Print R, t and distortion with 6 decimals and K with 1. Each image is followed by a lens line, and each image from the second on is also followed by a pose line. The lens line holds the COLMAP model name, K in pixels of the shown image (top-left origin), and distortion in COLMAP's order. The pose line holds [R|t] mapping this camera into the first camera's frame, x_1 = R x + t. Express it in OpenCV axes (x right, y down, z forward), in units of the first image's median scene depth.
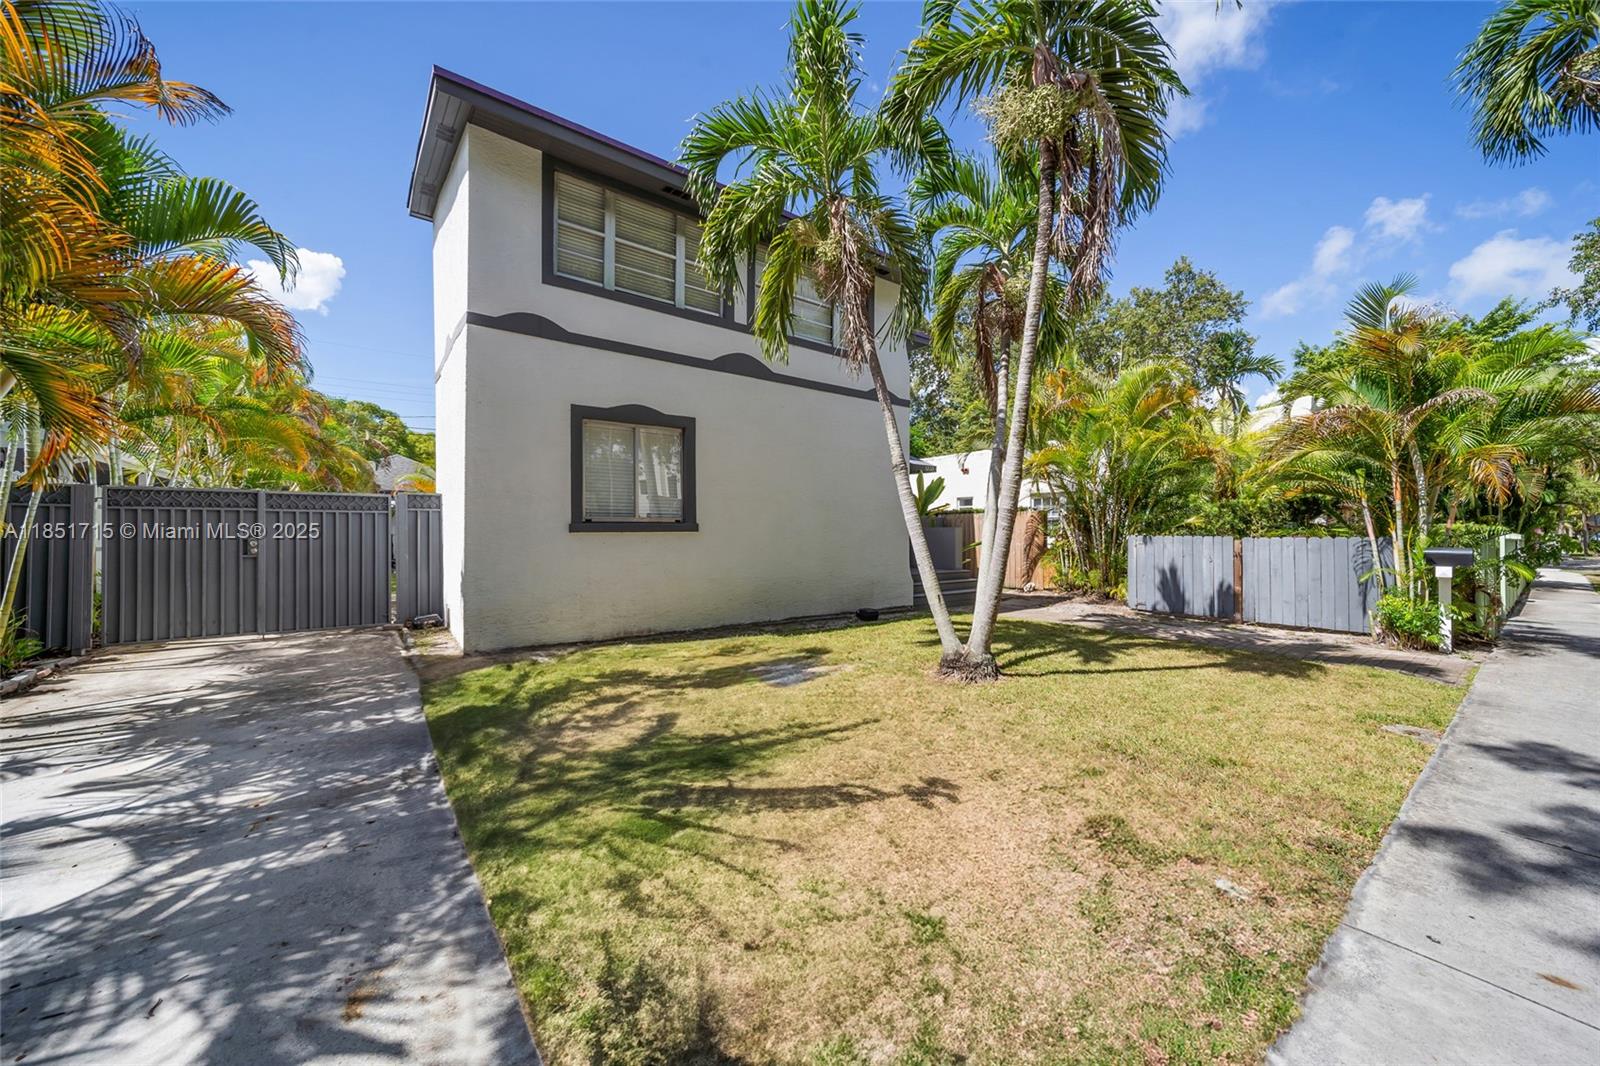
lens RADIAL K [[560.5, 0, 800.0], [0, 560.5, 533.0], [0, 0, 1]] dist [-0.003613, -0.000315]
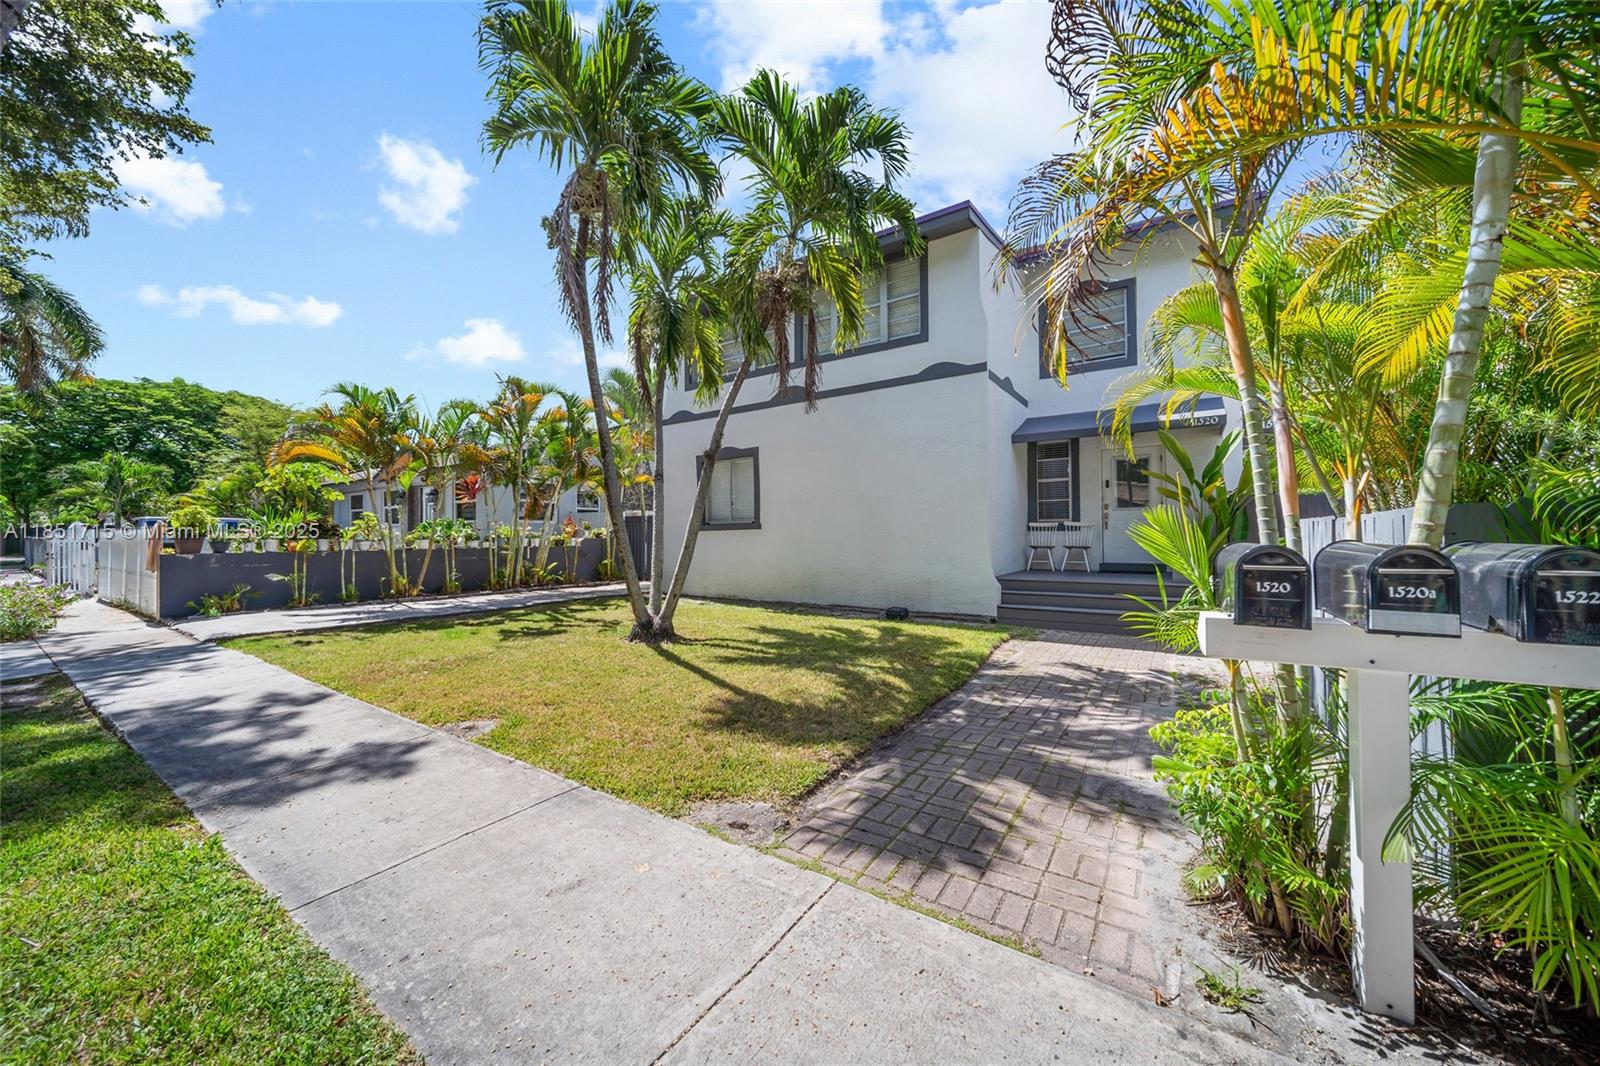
lens RADIAL K [[560.5, 0, 800.0], [0, 560.5, 533.0], [0, 0, 1]] dist [-0.003613, -0.000315]
pose [[0.335090, -0.006060, -0.942167, 1.151104], [0.009611, 0.999949, -0.003013, 0.011259], [0.942137, -0.008045, 0.335131, 0.637142]]
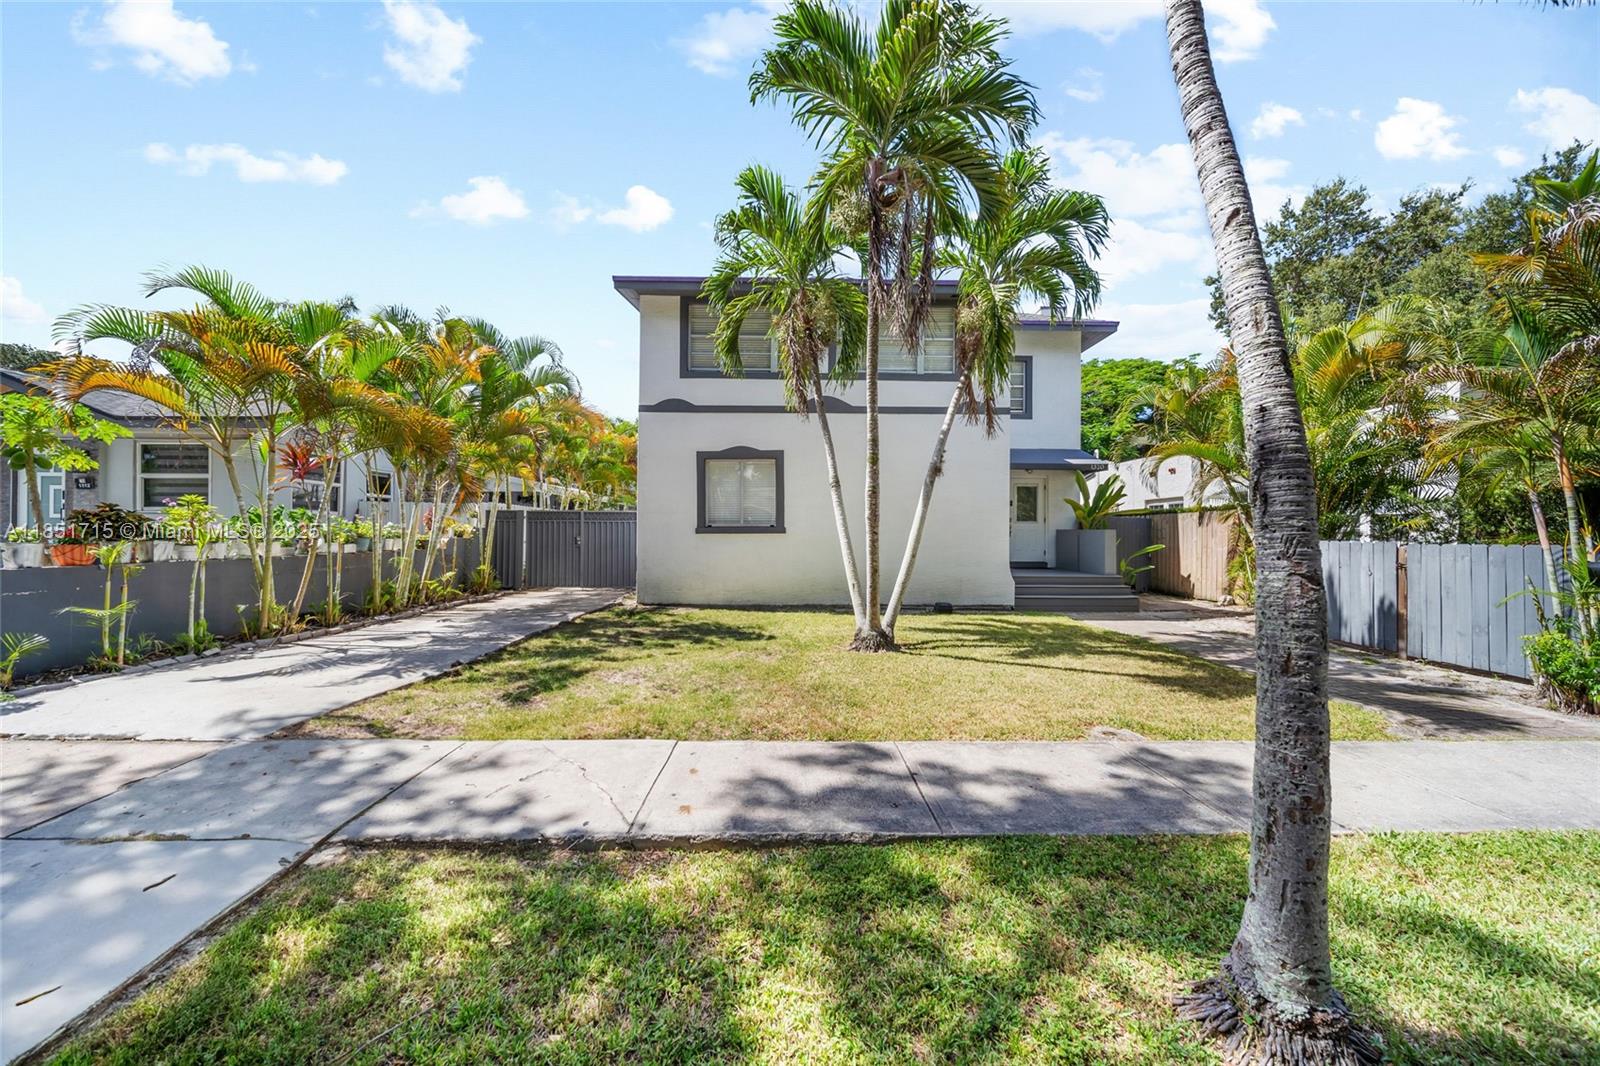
lens RADIAL K [[560.5, 0, 800.0], [0, 560.5, 533.0], [0, 0, 1]] dist [-0.003613, -0.000315]
pose [[0.825173, 0.003455, -0.564869, 0.625259], [-0.005122, 0.999986, -0.001367, -0.000759], [0.564857, 0.004021, 0.825179, -0.112203]]
